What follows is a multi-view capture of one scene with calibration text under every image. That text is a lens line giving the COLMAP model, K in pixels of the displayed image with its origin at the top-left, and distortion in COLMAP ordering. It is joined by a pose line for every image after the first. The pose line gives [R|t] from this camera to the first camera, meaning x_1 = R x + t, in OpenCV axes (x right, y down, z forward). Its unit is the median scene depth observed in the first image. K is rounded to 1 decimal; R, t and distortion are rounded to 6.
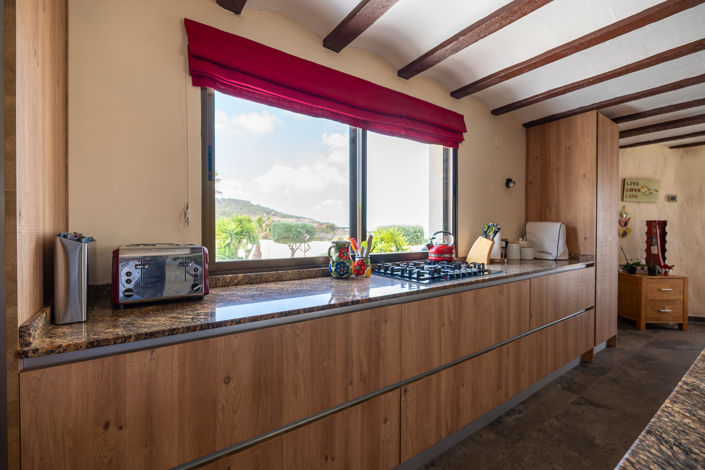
lens RADIAL K [[315.8, 0, 352.4], [0, 315.8, 234.3], [0, 0, 1]] dist [-0.001428, -0.000674]
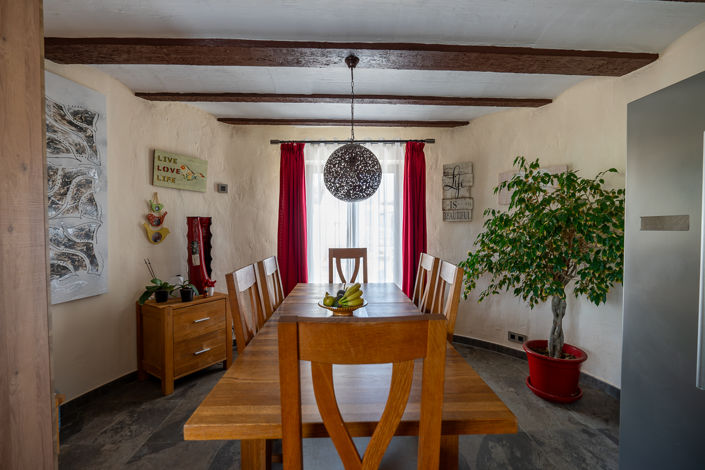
lens RADIAL K [[315.8, 0, 352.4], [0, 315.8, 234.5], [0, 0, 1]] dist [-0.001428, -0.000674]
pose [[0.546611, -0.020438, 0.837137, 0.546290], [0.014196, 0.999785, 0.015139, -0.010724], [-0.837267, 0.003609, 0.546783, 0.324567]]
